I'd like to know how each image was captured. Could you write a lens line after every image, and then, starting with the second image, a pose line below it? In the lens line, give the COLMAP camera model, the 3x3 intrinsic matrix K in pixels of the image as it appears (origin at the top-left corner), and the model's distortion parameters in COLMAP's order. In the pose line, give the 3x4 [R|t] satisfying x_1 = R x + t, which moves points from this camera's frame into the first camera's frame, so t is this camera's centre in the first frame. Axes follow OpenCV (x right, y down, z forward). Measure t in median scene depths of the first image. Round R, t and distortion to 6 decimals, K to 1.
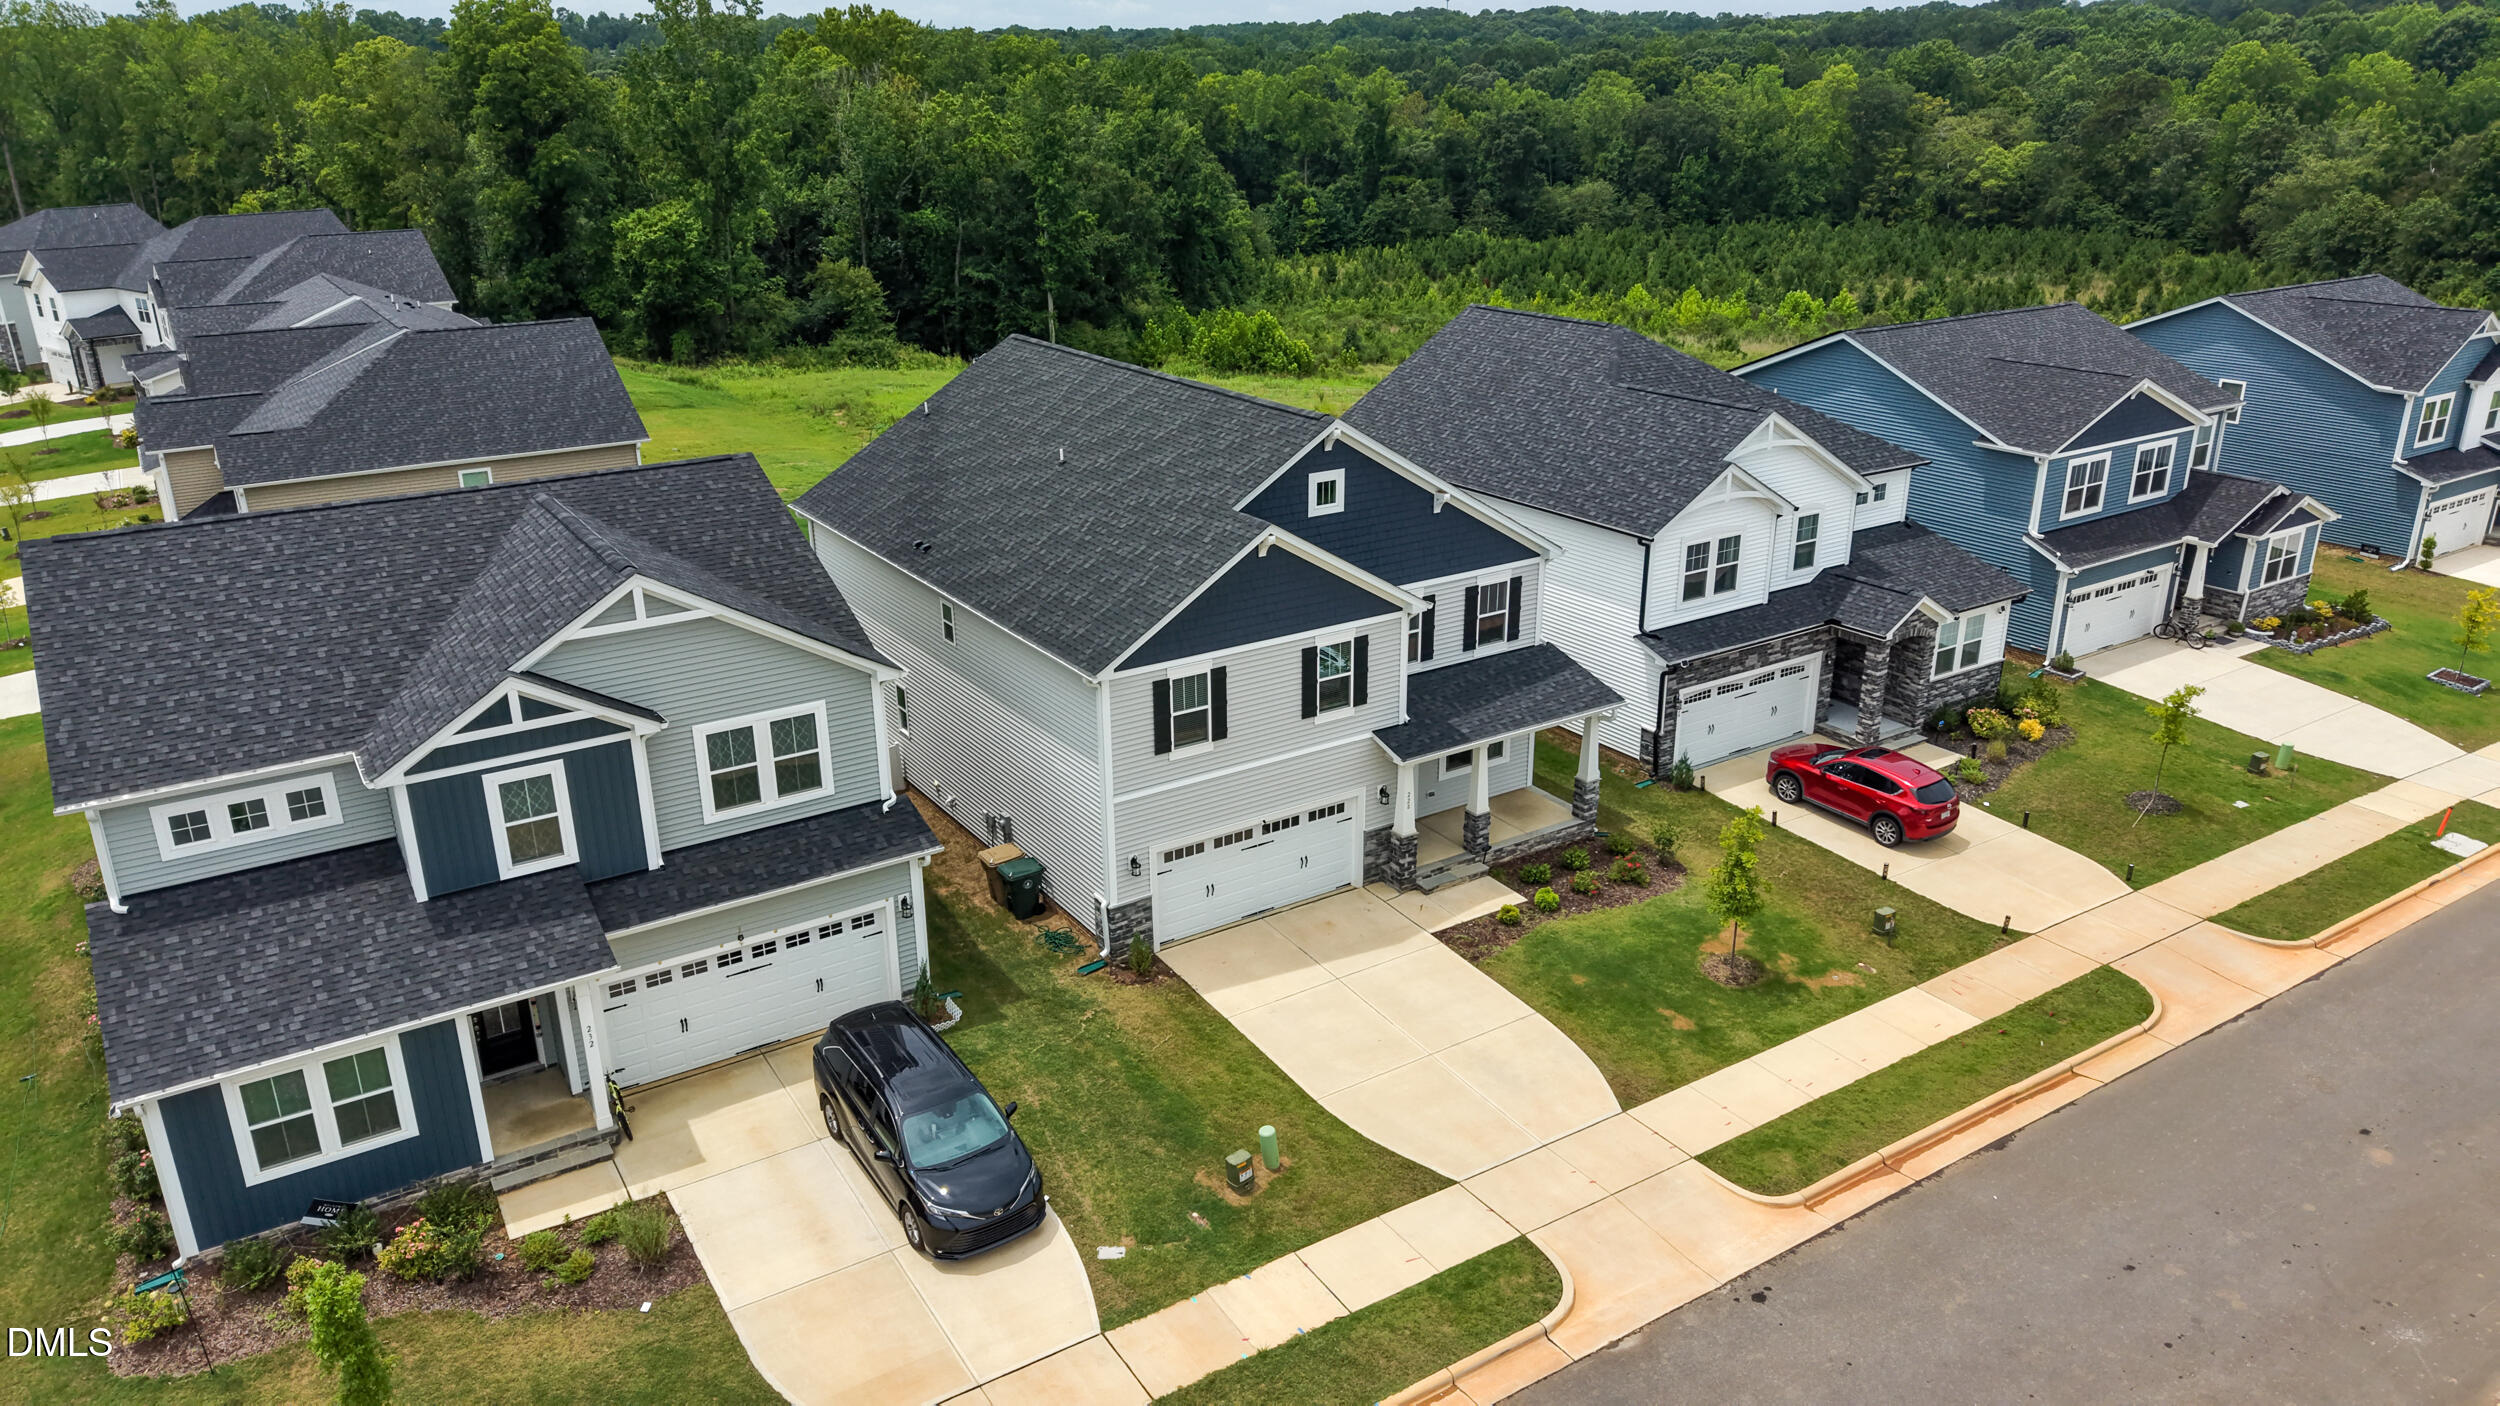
lens RADIAL K [[1669.0, 0, 1250.0], [0, 1669.0, 703.0], [0, 0, 1]] dist [0.037521, -0.043767]
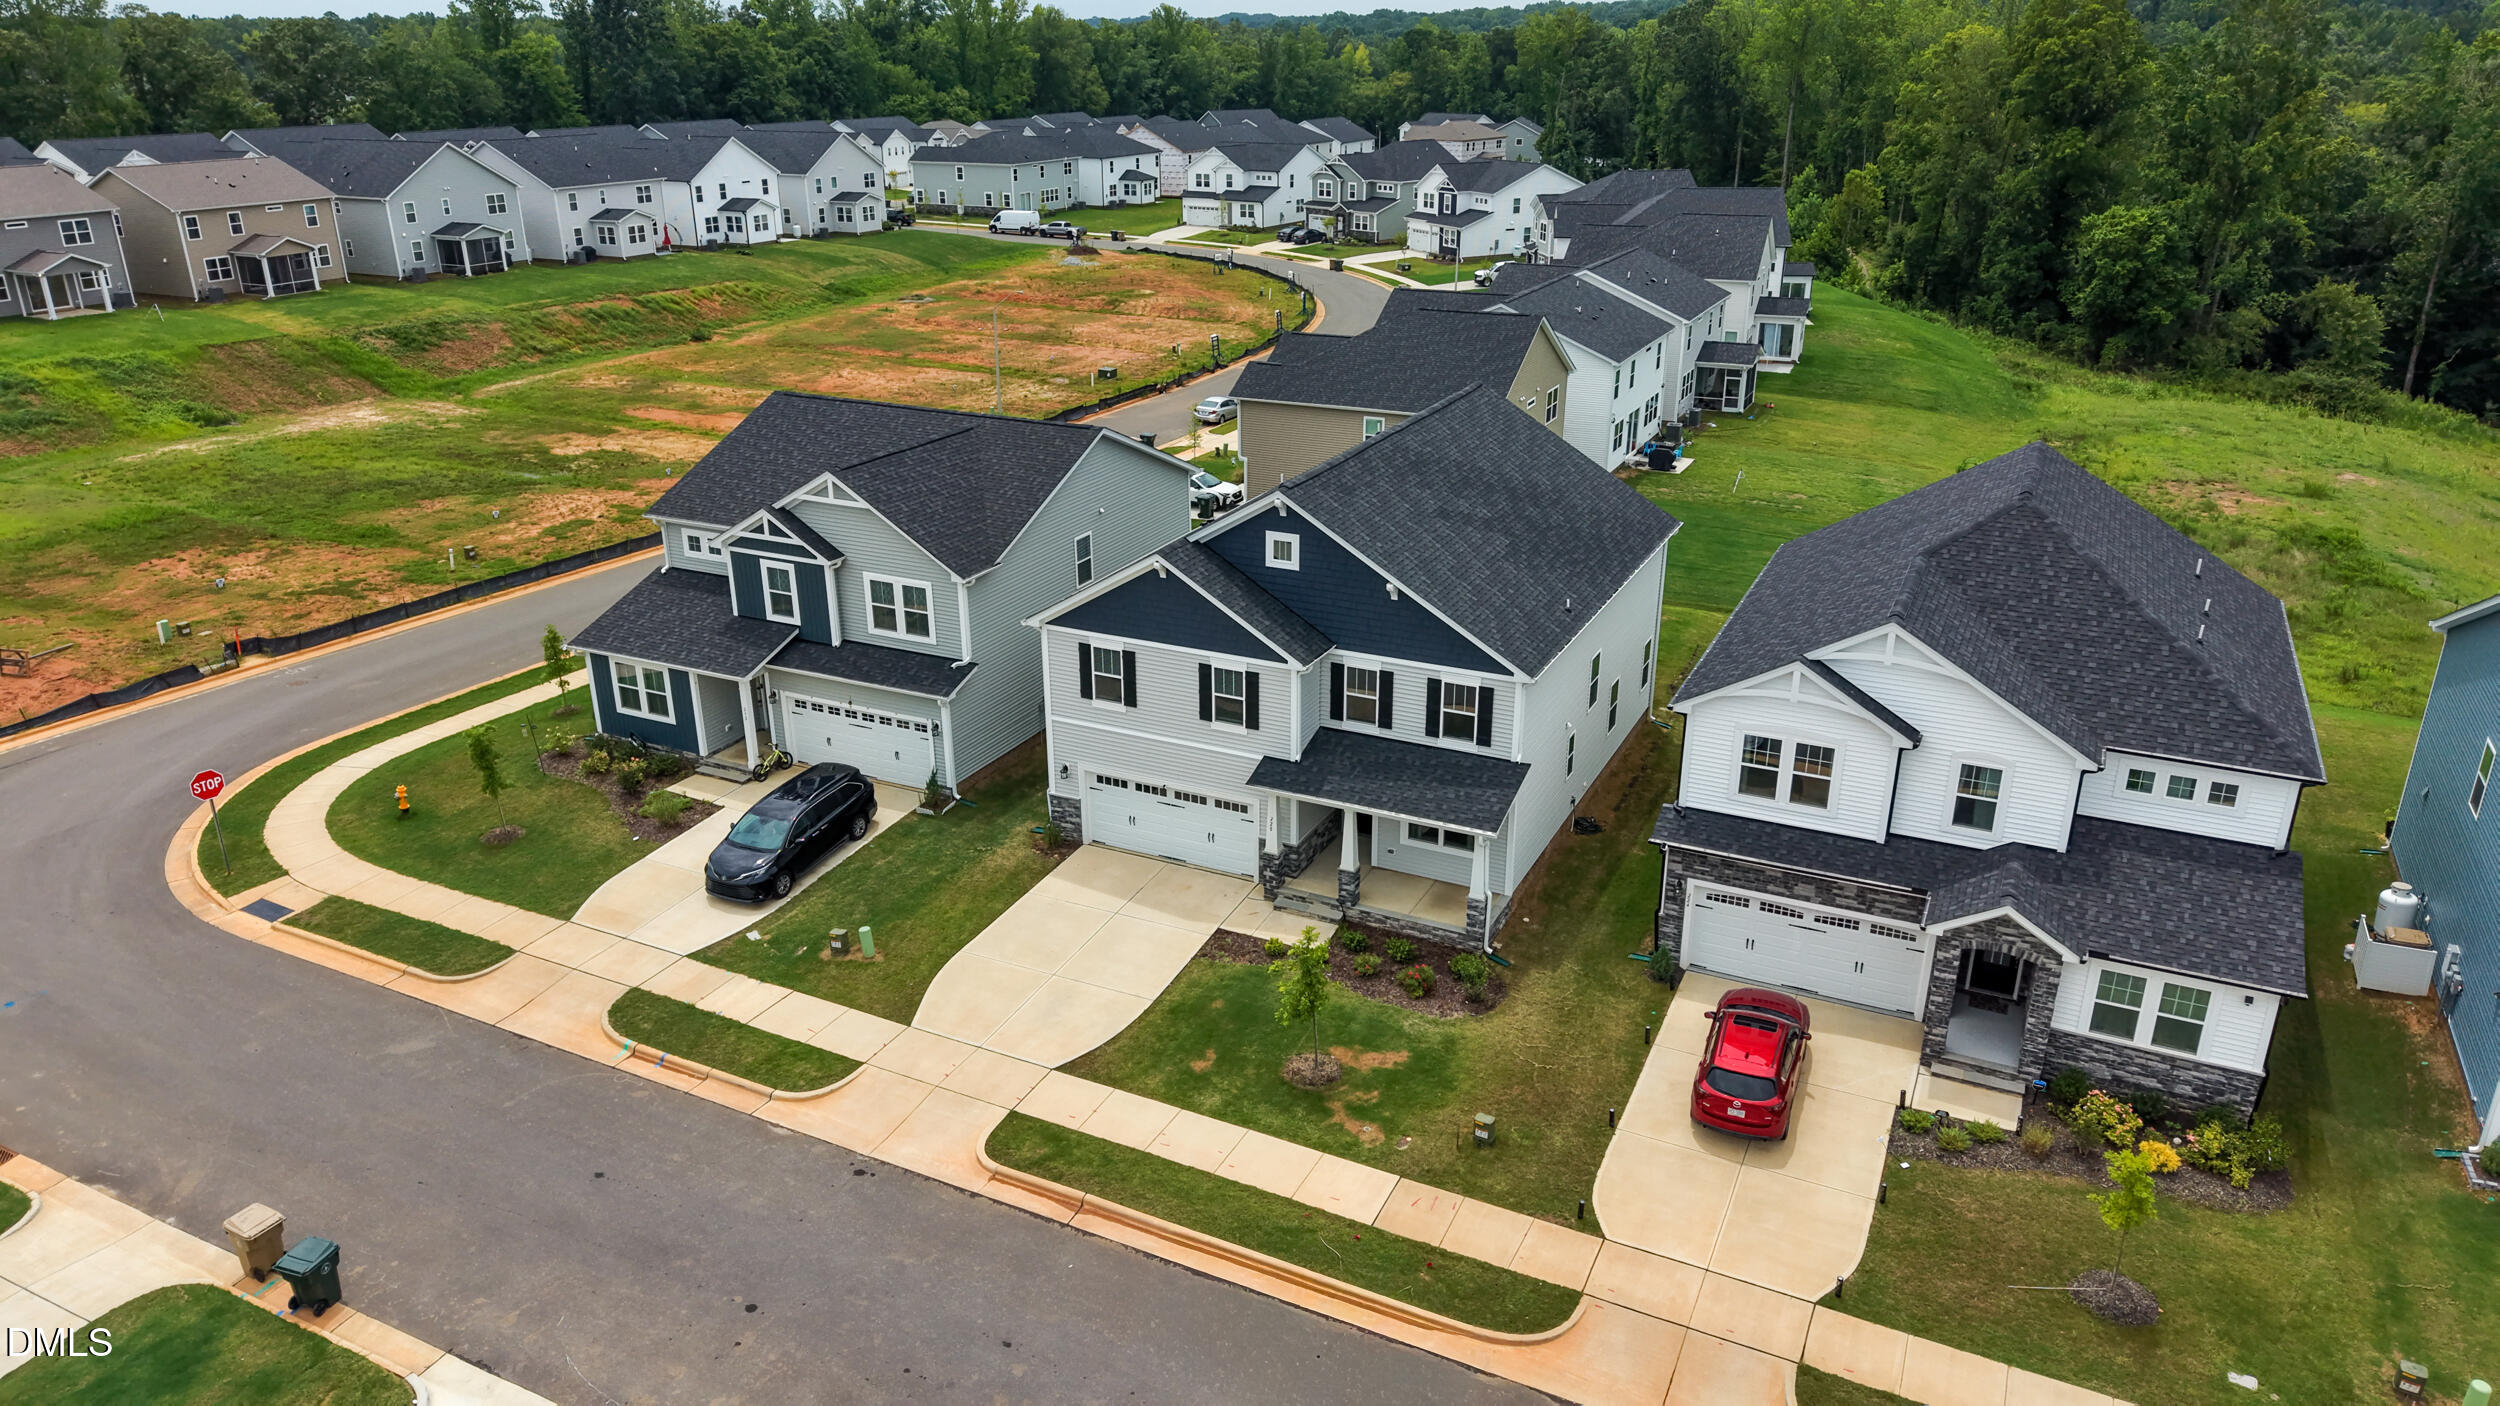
lens RADIAL K [[1669.0, 0, 1250.0], [0, 1669.0, 703.0], [0, 0, 1]] dist [0.037521, -0.043767]
pose [[0.508073, 0.323697, -0.798174, 0.885591], [-0.298669, 0.935407, 0.189235, -0.211198], [0.807873, 0.142245, 0.571934, 0.280256]]
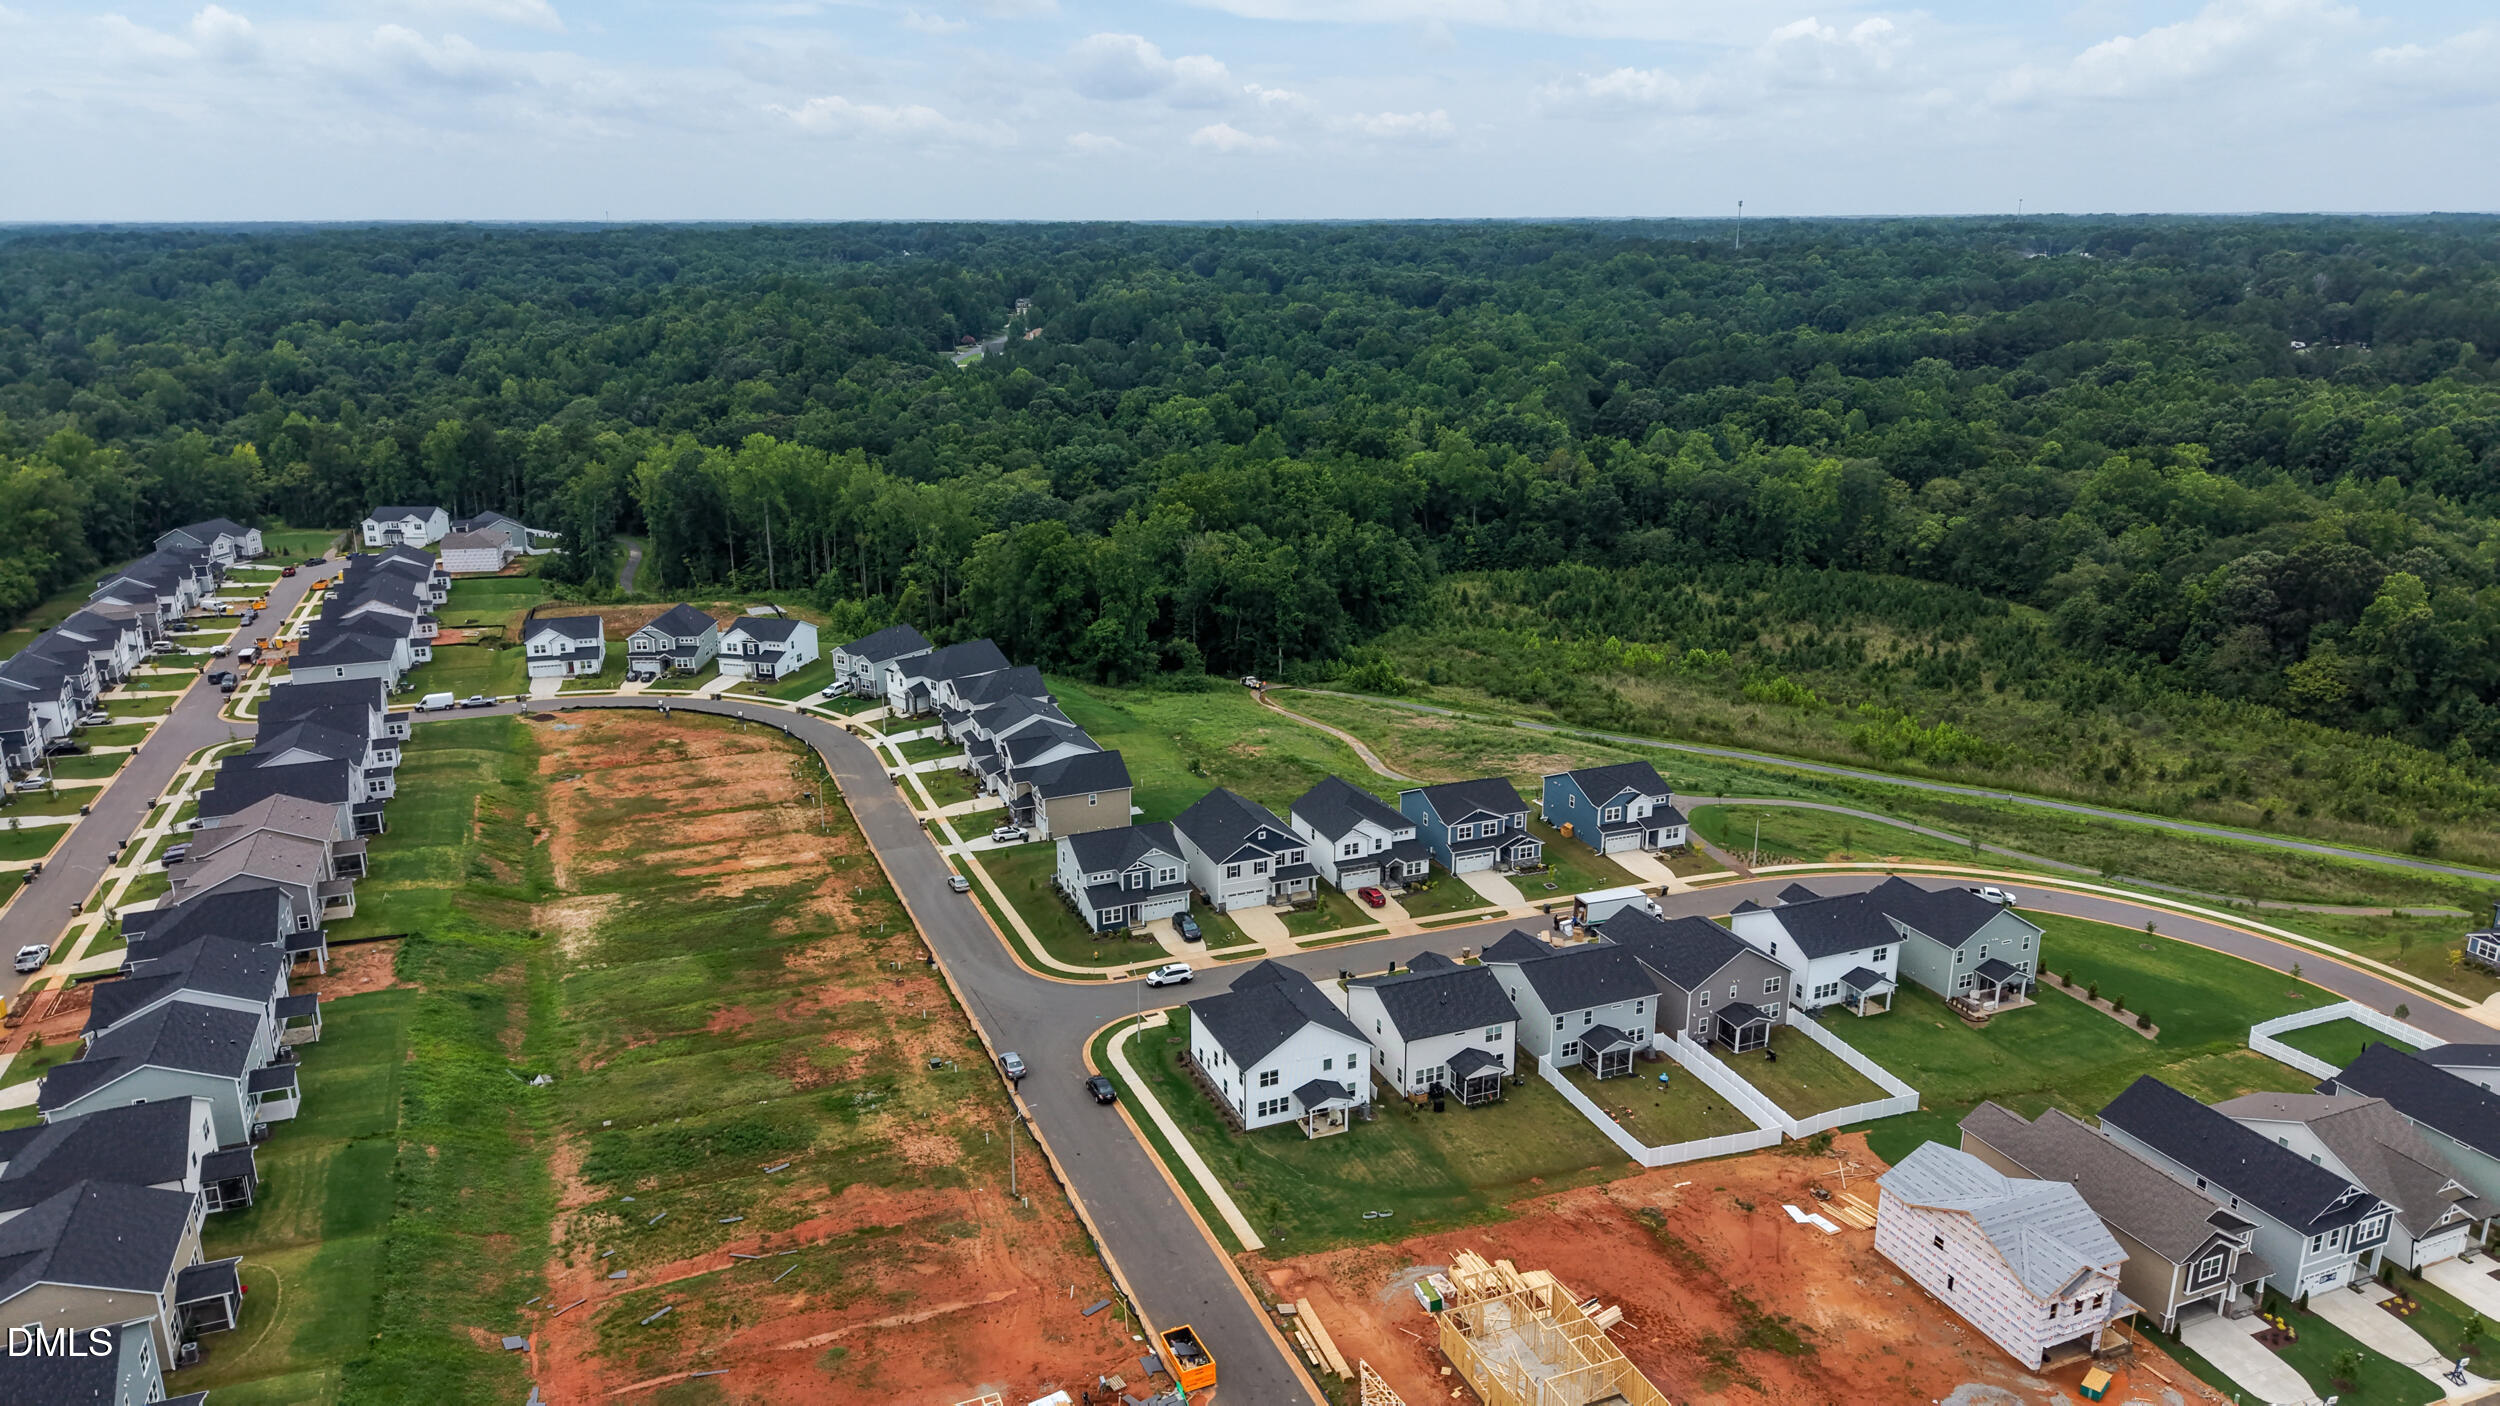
lens RADIAL K [[1681.5, 0, 1255.3], [0, 1681.5, 658.8], [0, 0, 1]] dist [0.067677, -0.101877]
pose [[0.982292, 0.057090, -0.178447, 0.912109], [-0.073985, 0.993235, -0.089500, -0.186358], [0.172131, 0.101118, 0.979871, -4.252595]]
